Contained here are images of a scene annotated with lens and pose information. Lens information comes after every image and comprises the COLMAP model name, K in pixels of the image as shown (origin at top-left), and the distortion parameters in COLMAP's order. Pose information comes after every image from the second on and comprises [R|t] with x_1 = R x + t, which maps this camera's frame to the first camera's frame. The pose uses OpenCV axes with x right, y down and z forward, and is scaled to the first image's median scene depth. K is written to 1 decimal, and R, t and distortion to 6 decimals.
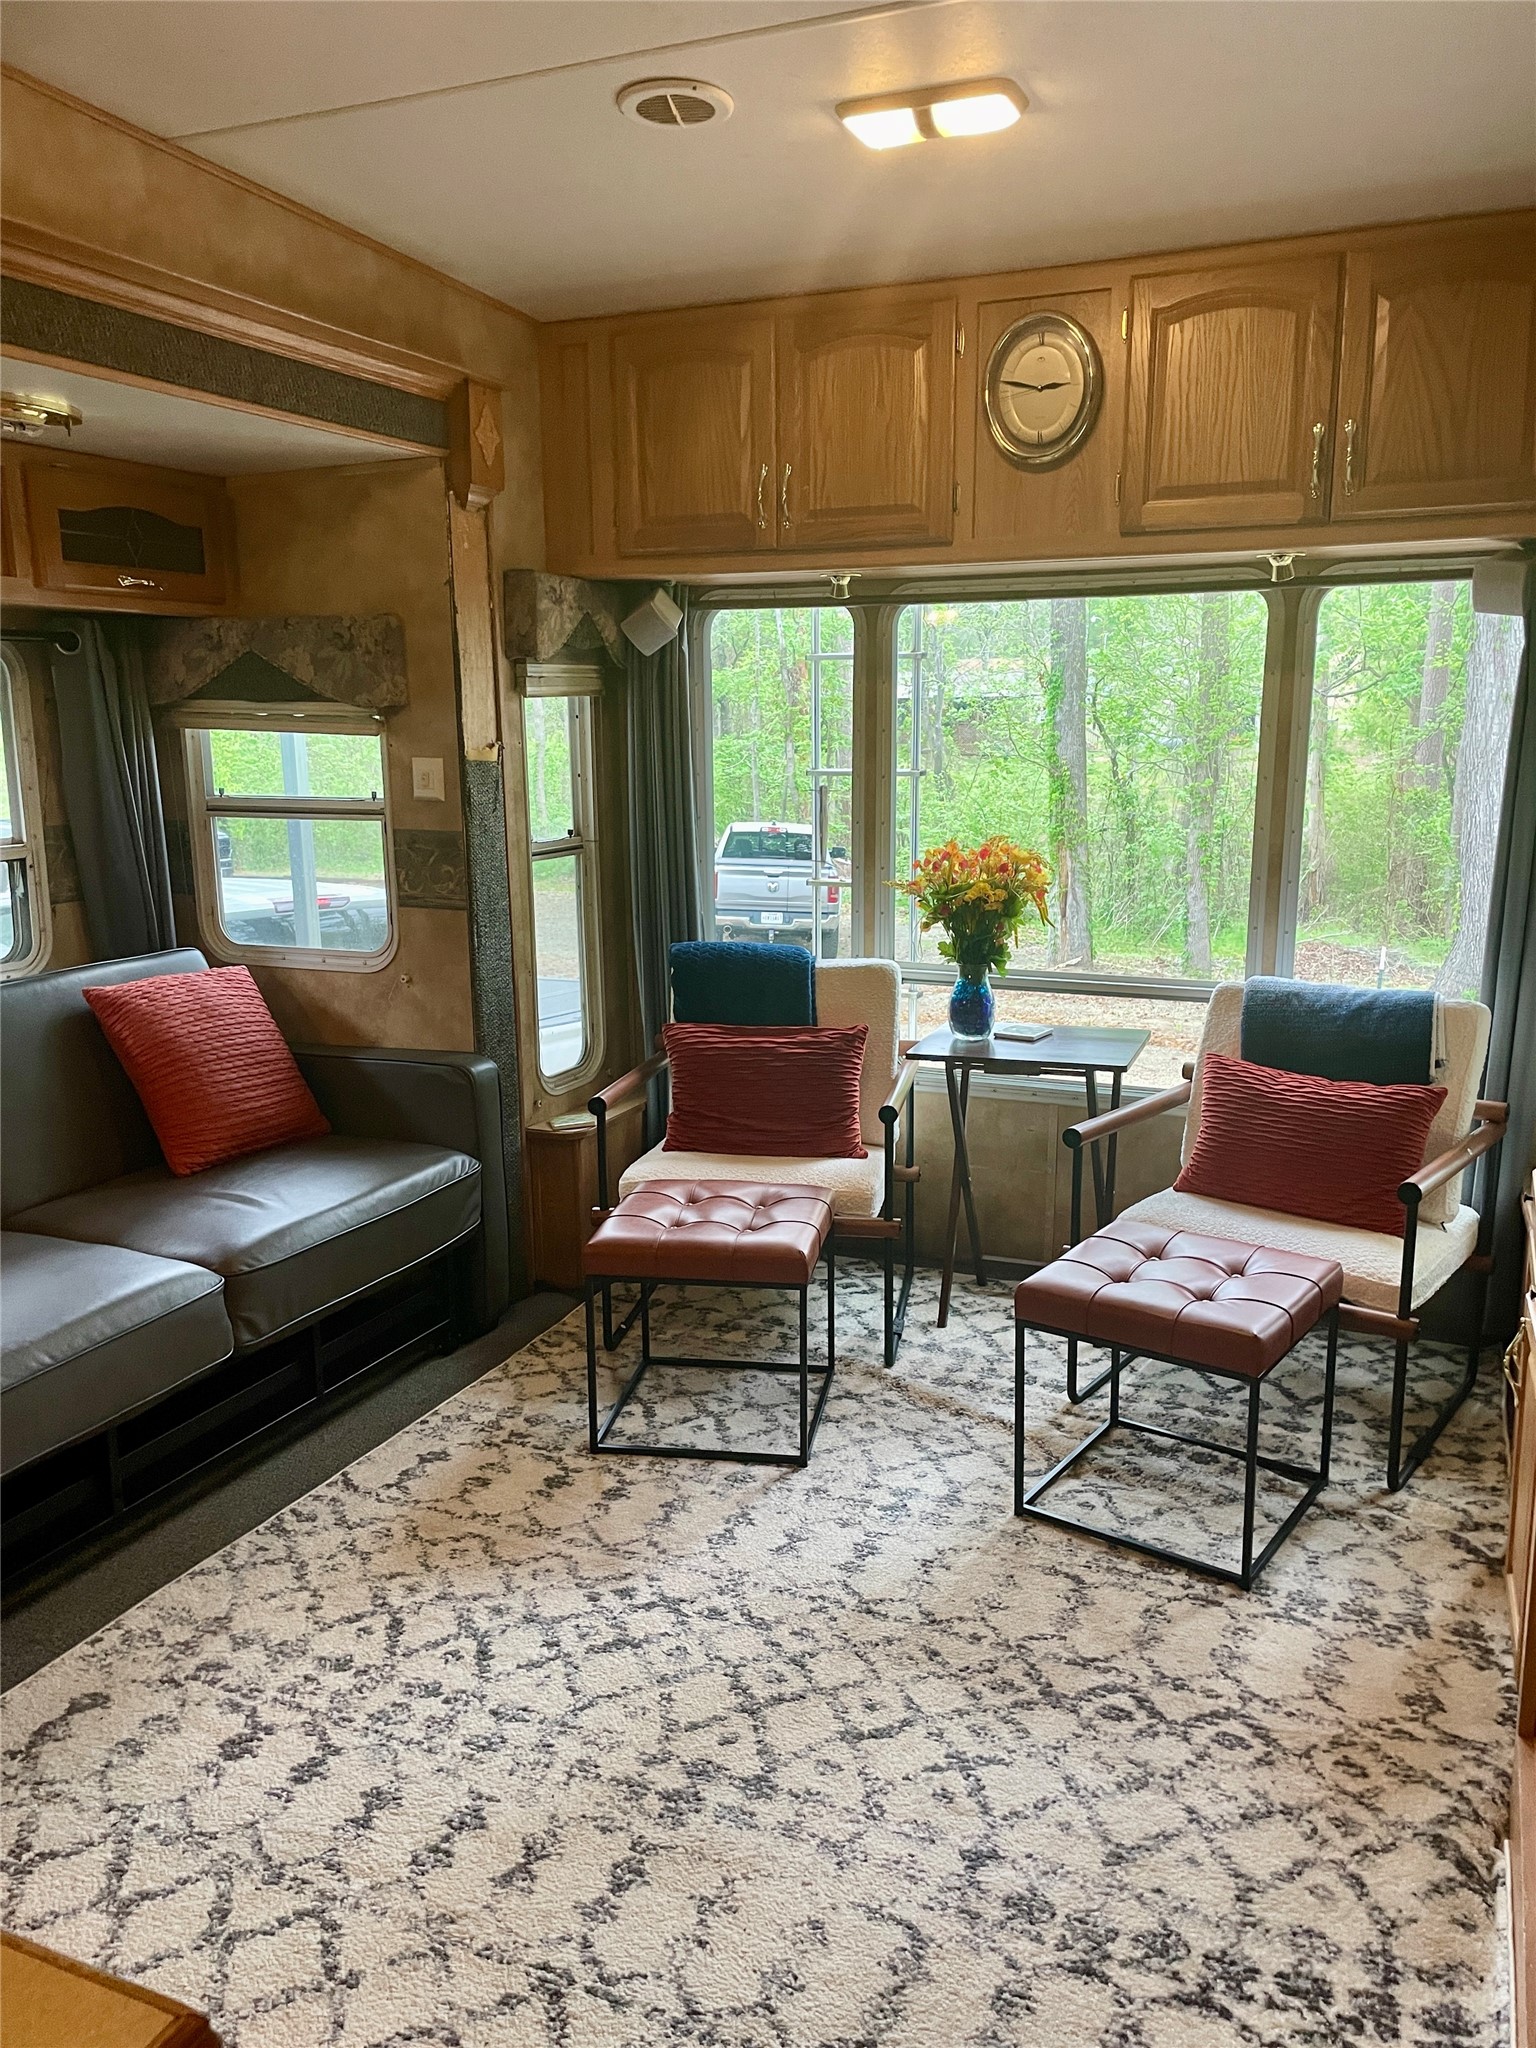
lens RADIAL K [[1540.6, 0, 792.4], [0, 1540.6, 1023.2], [0, 0, 1]] dist [0.095433, -0.123247]
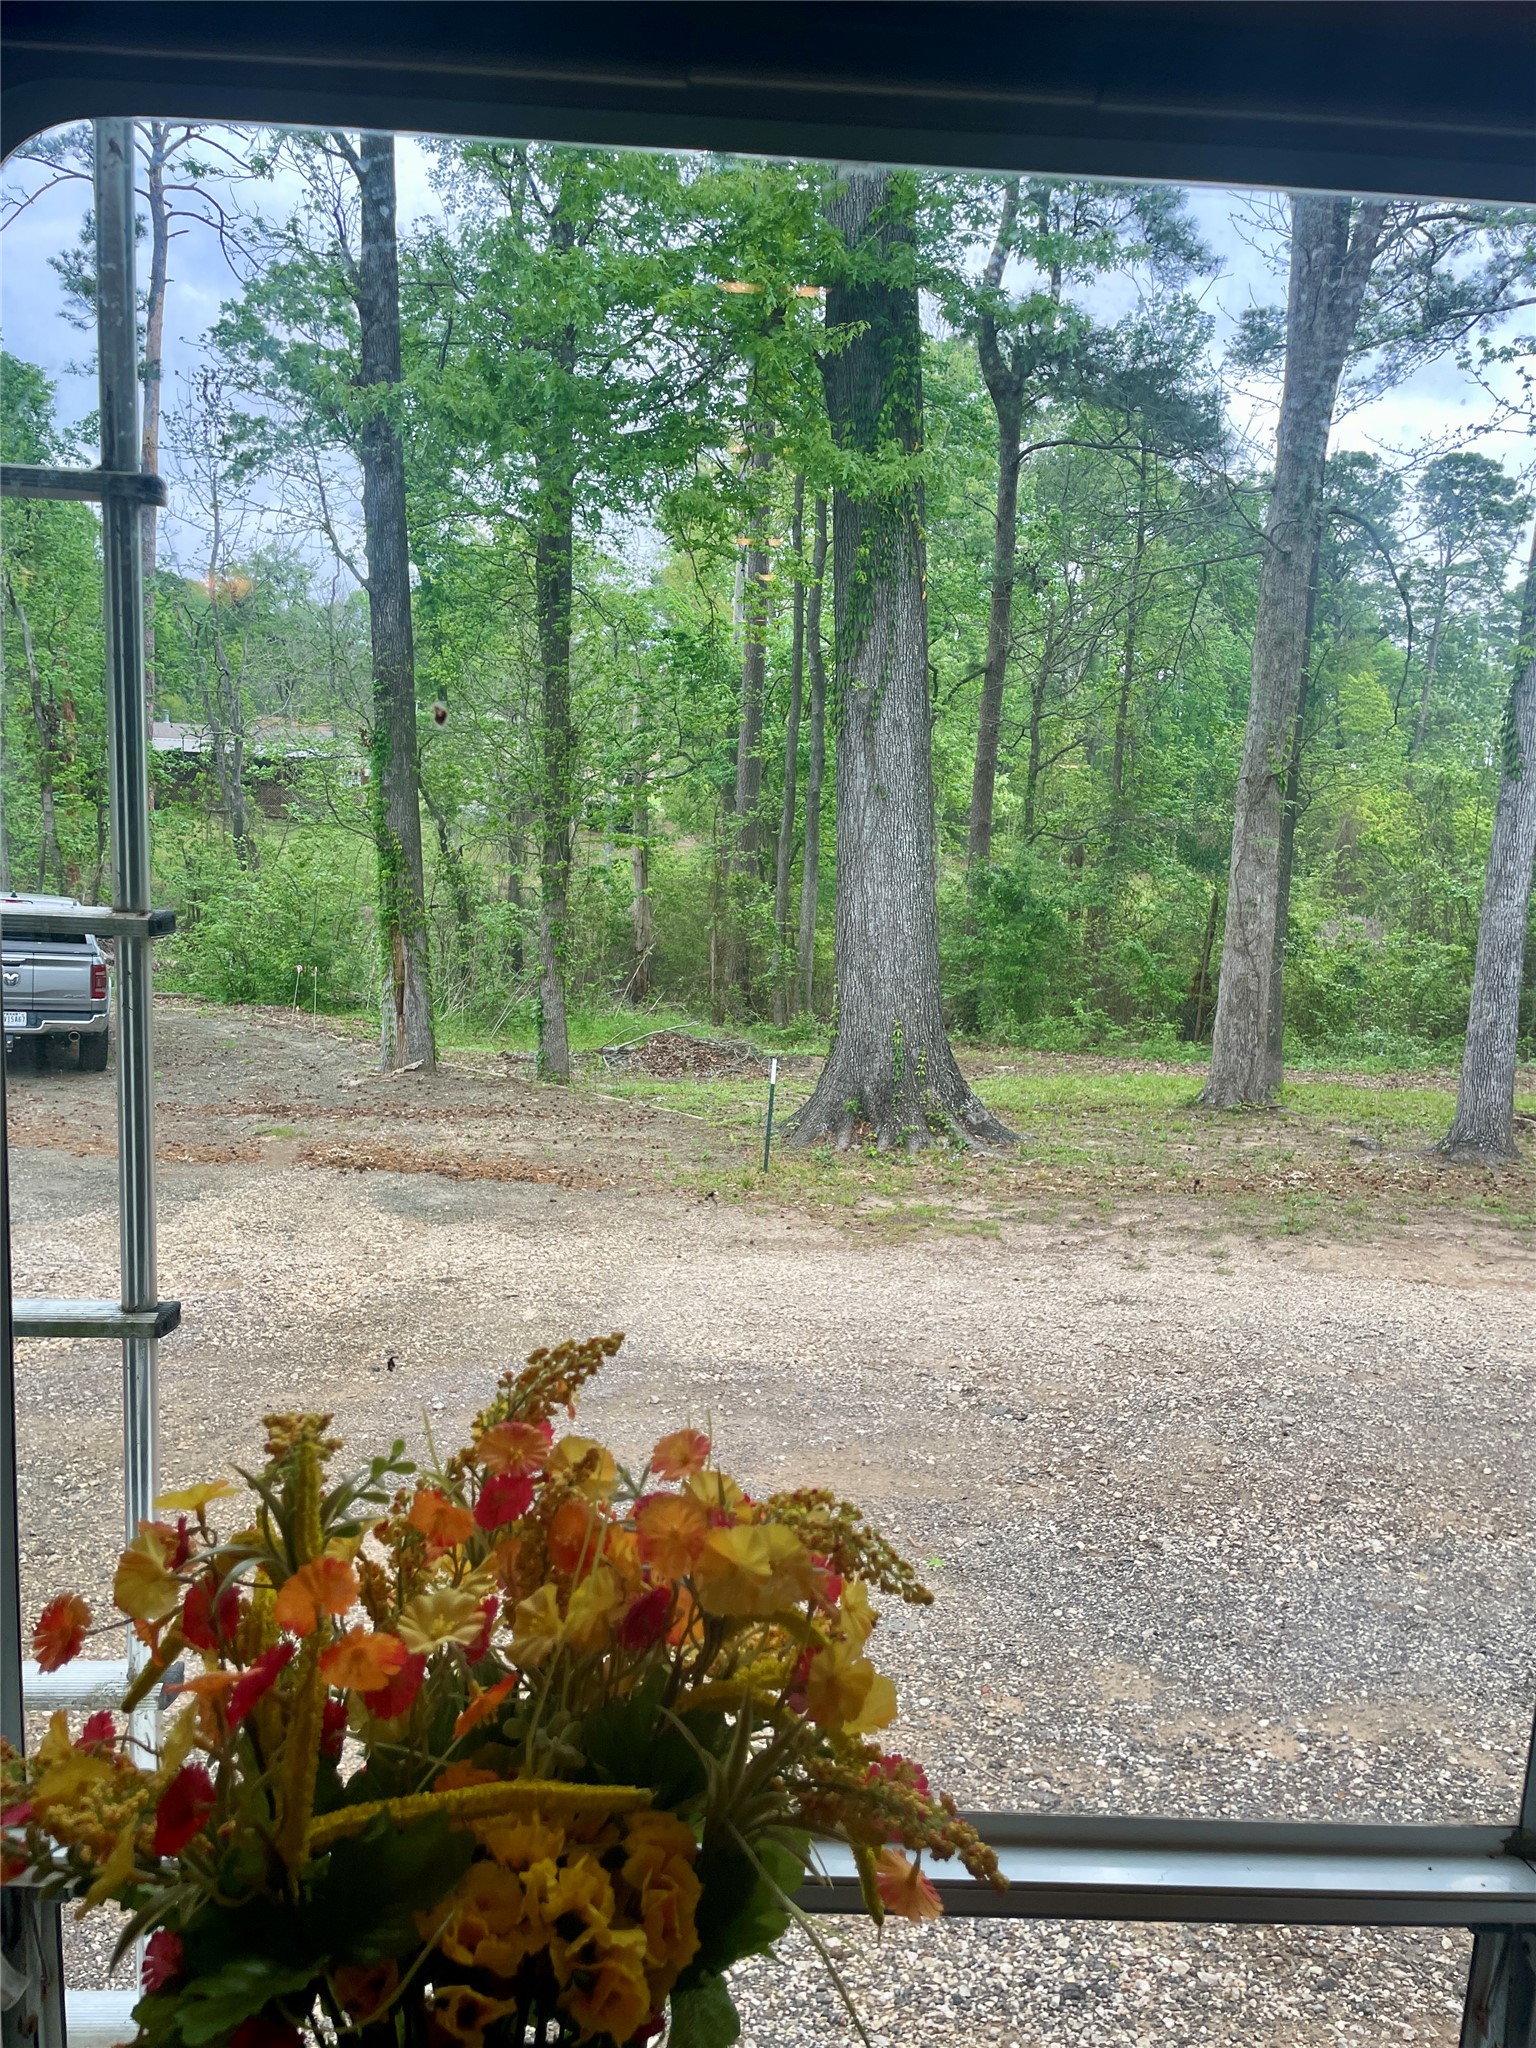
lens RADIAL K [[1540.6, 0, 794.9], [0, 1540.6, 1030.9], [0, 0, 1]] dist [0.095433, -0.123247]
pose [[0.906928, -0.017037, 0.420941, 0.085811], [0.033722, 0.998912, -0.032224, -0.164700], [-0.419934, 0.043420, 0.906515, 0.892436]]
